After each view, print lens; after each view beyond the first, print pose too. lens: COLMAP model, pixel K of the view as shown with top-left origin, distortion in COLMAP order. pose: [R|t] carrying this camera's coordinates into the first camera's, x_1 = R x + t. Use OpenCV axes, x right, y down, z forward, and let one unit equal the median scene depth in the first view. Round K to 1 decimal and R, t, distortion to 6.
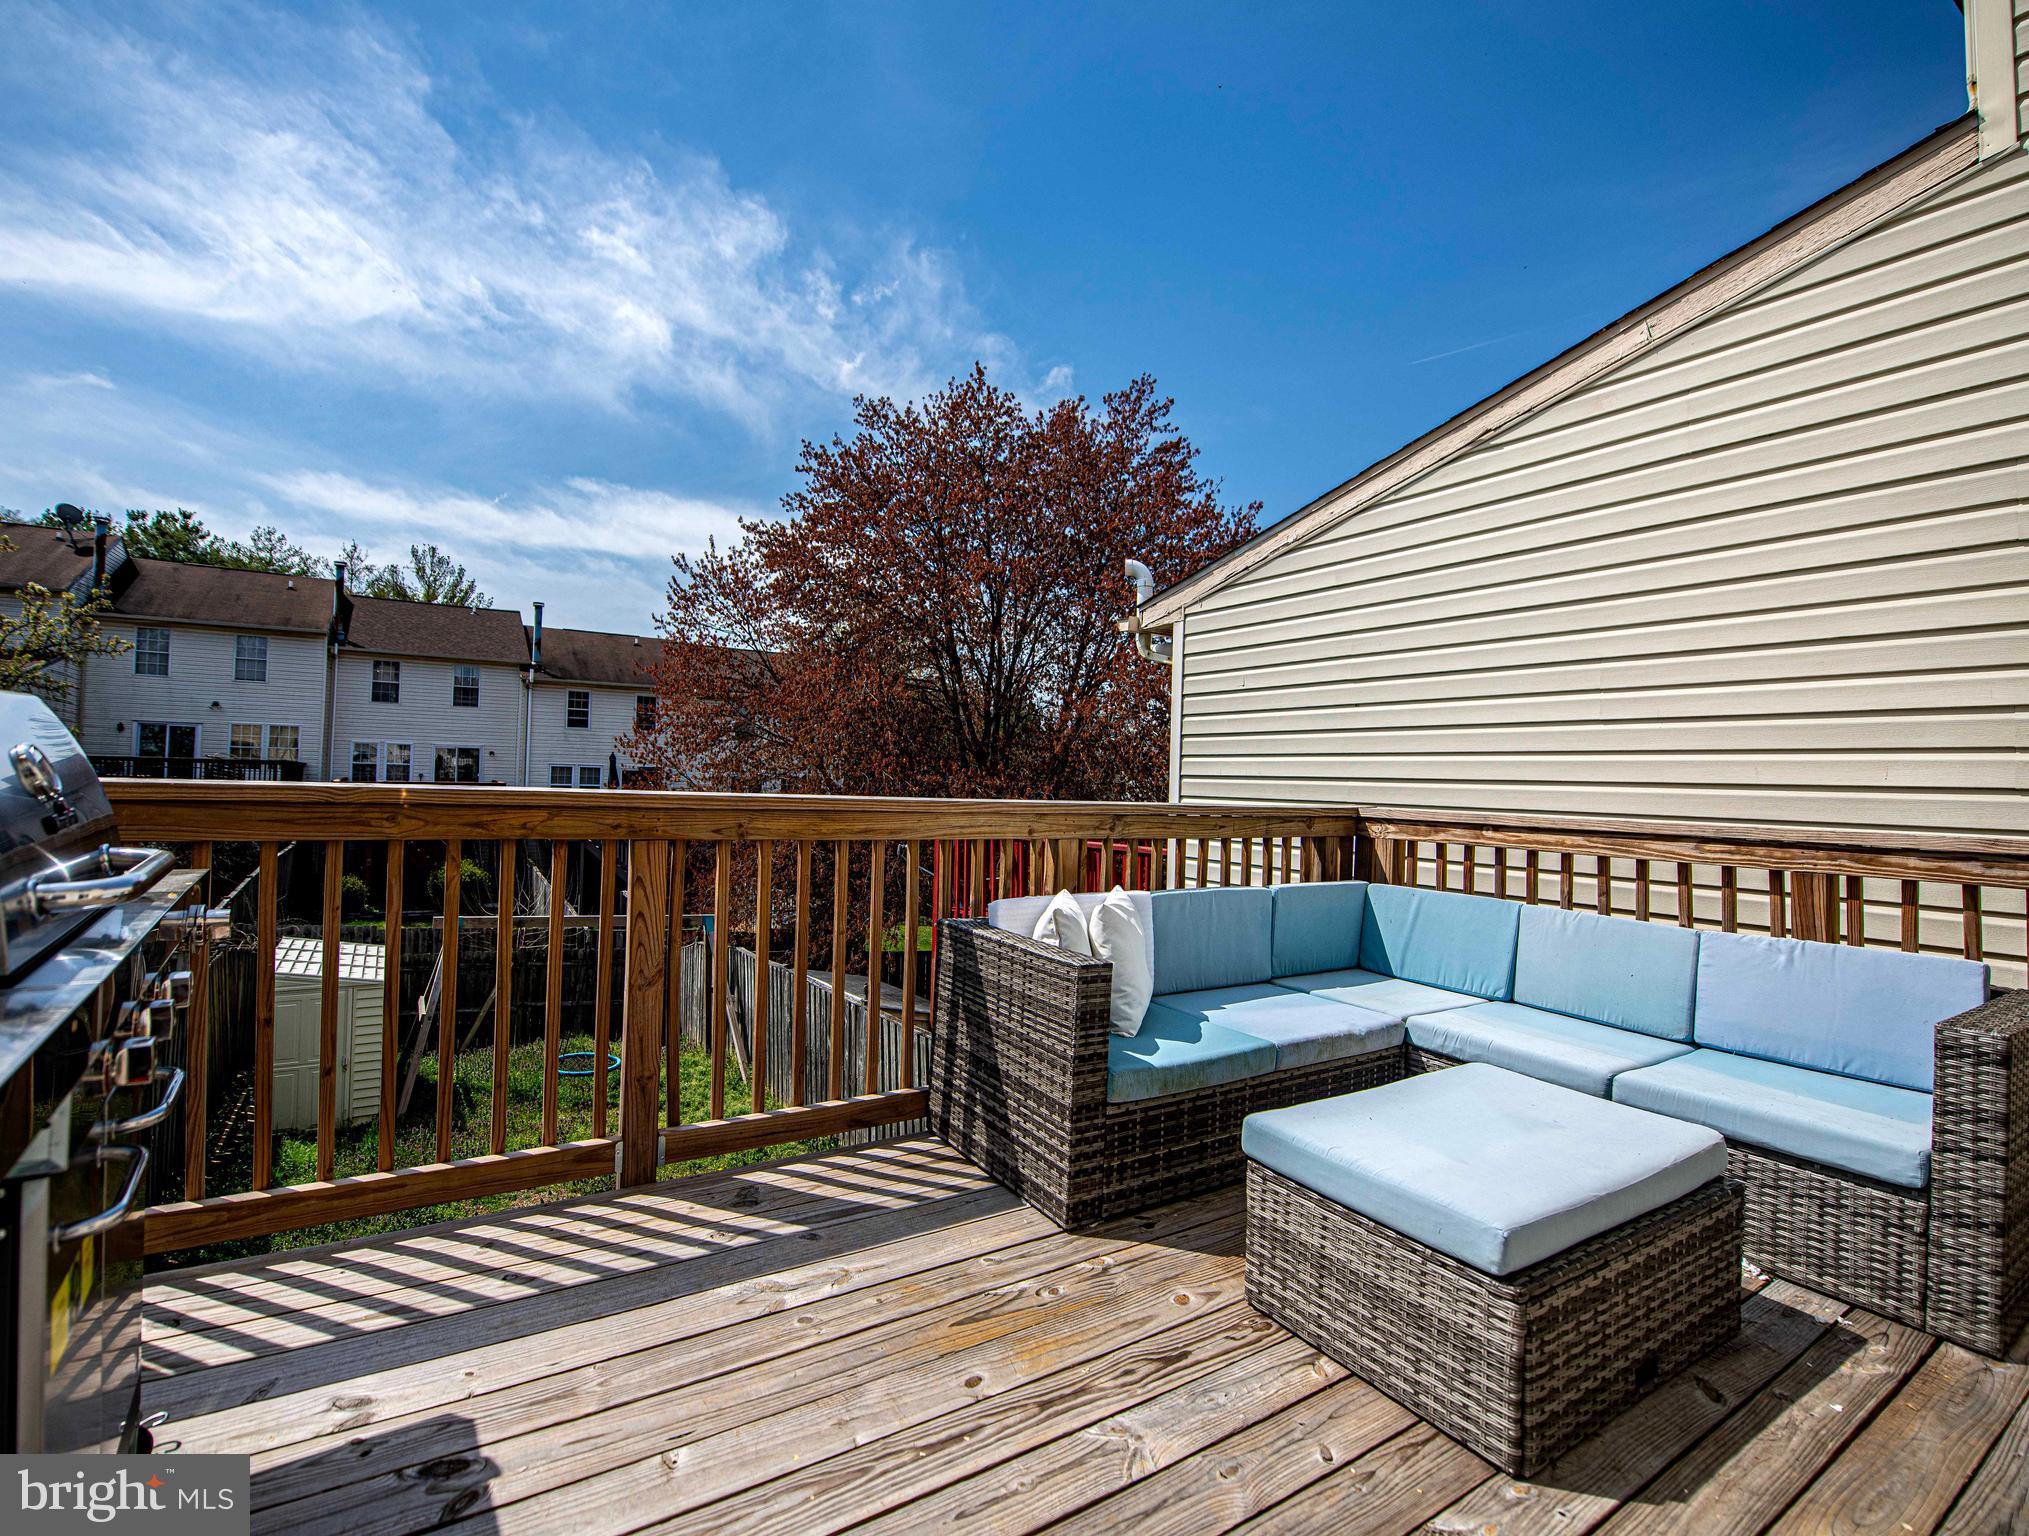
lens RADIAL K [[911.7, 0, 966.1], [0, 911.7, 751.7], [0, 0, 1]] dist [-0.017197, 0.000667]
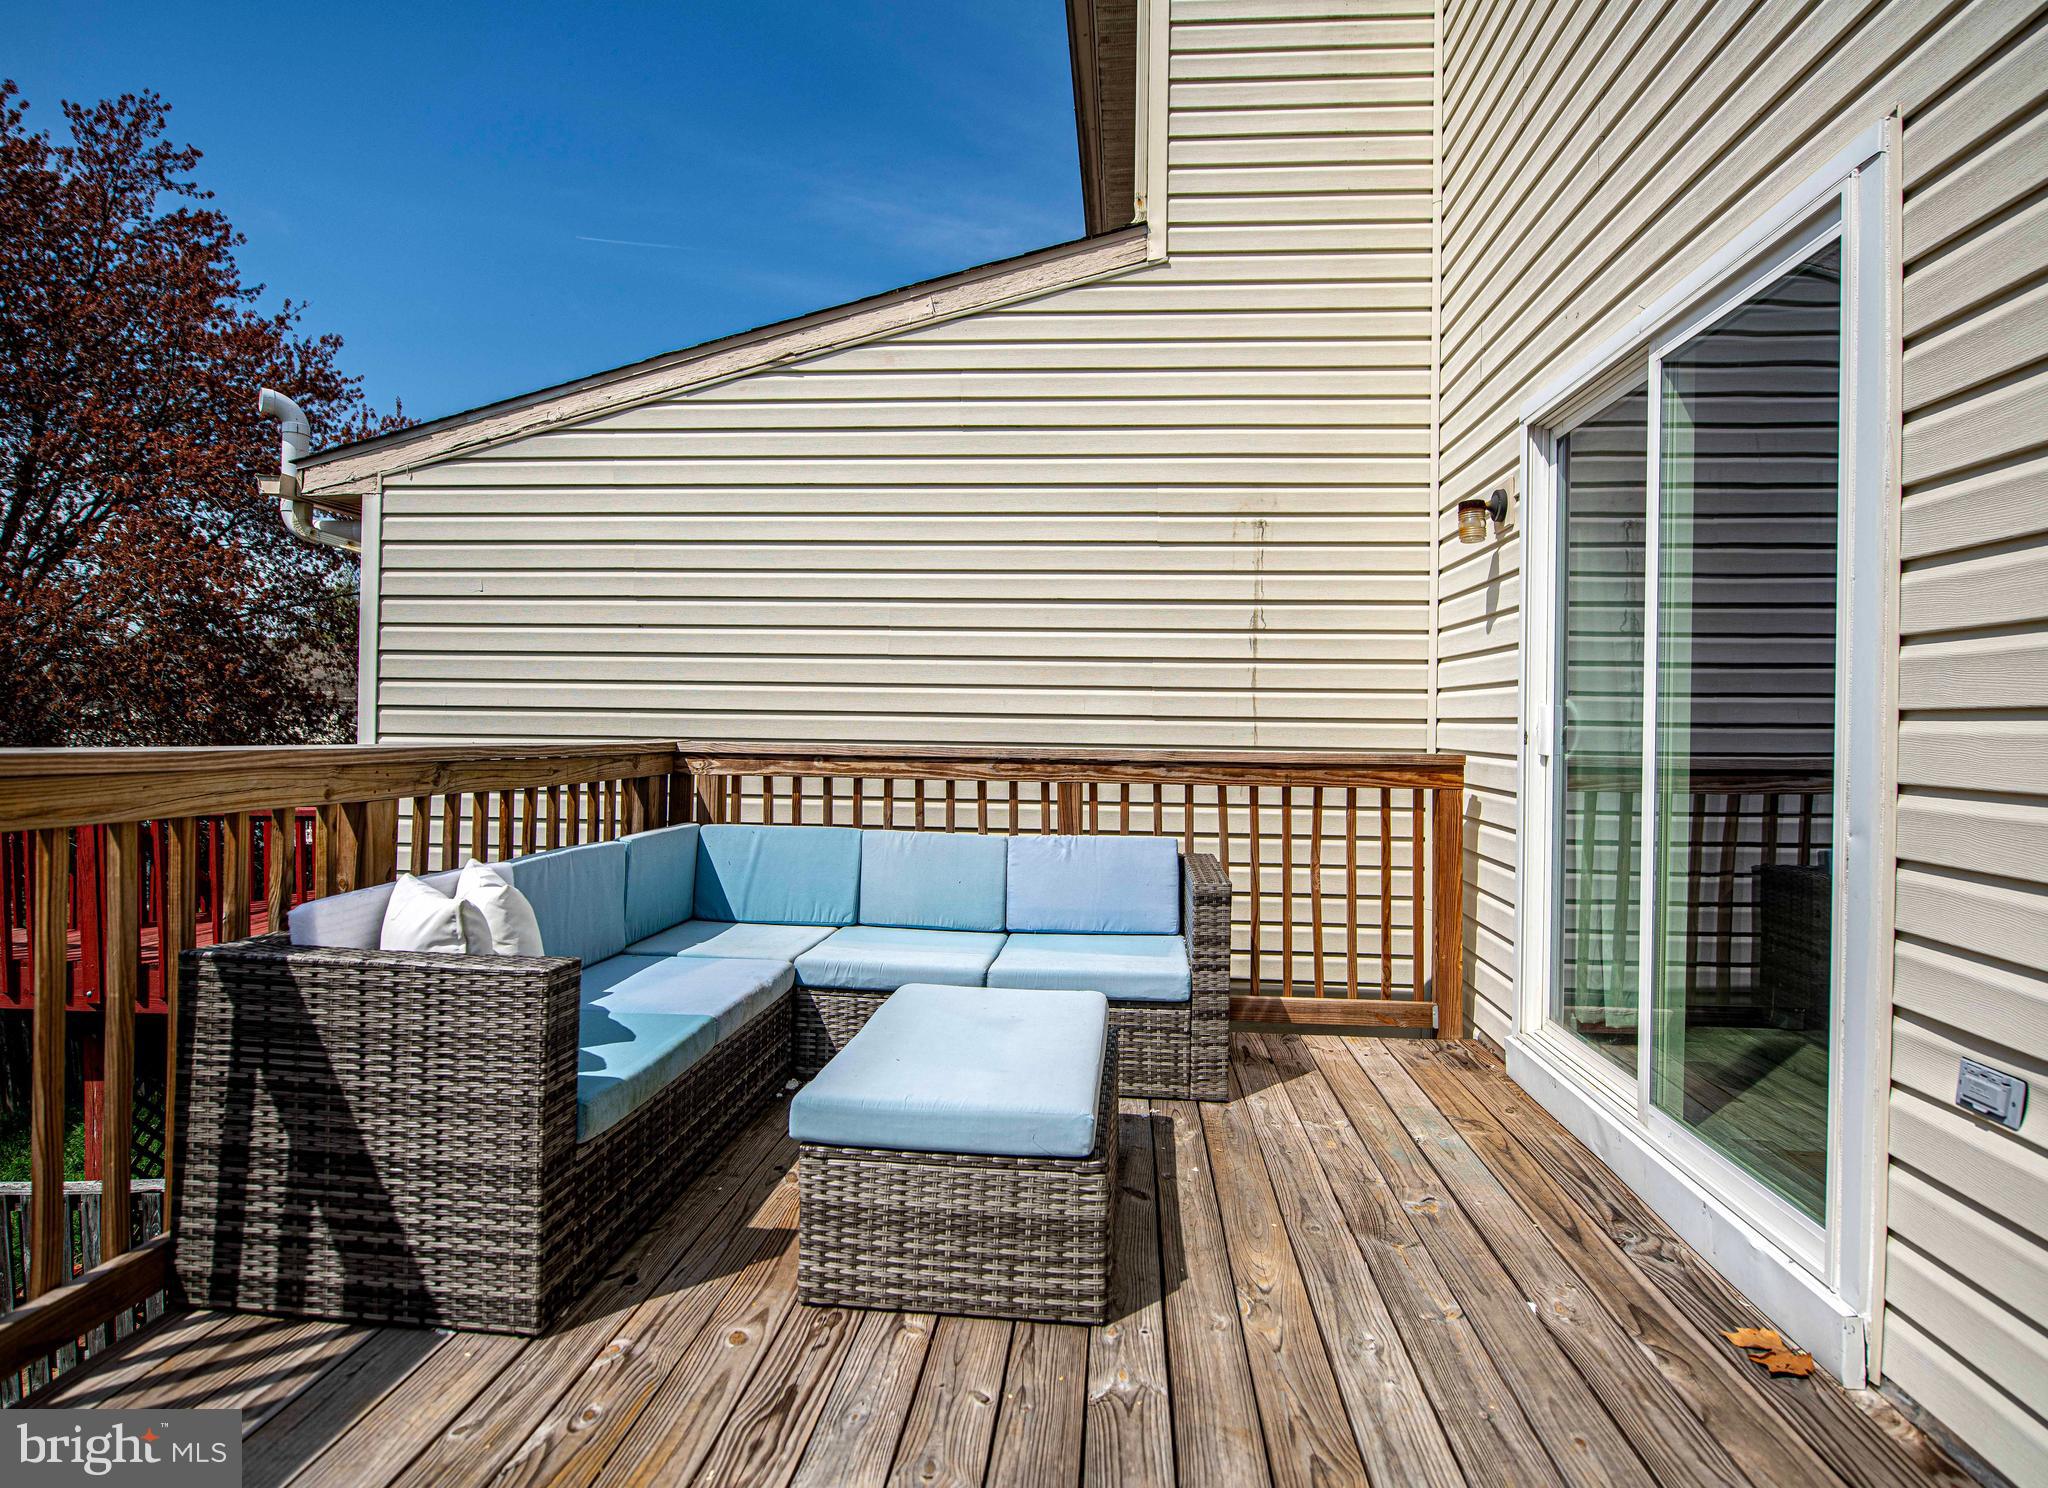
lens RADIAL K [[1023.4, 0, 1039.8], [0, 1023.4, 727.3], [0, 0, 1]] dist [0.011350, -0.009582]
pose [[0.585923, -0.017723, 0.810173, -0.255003], [-0.022446, 0.999022, 0.038088, 0.000070], [-0.810056, -0.040502, 0.584952, 0.174504]]
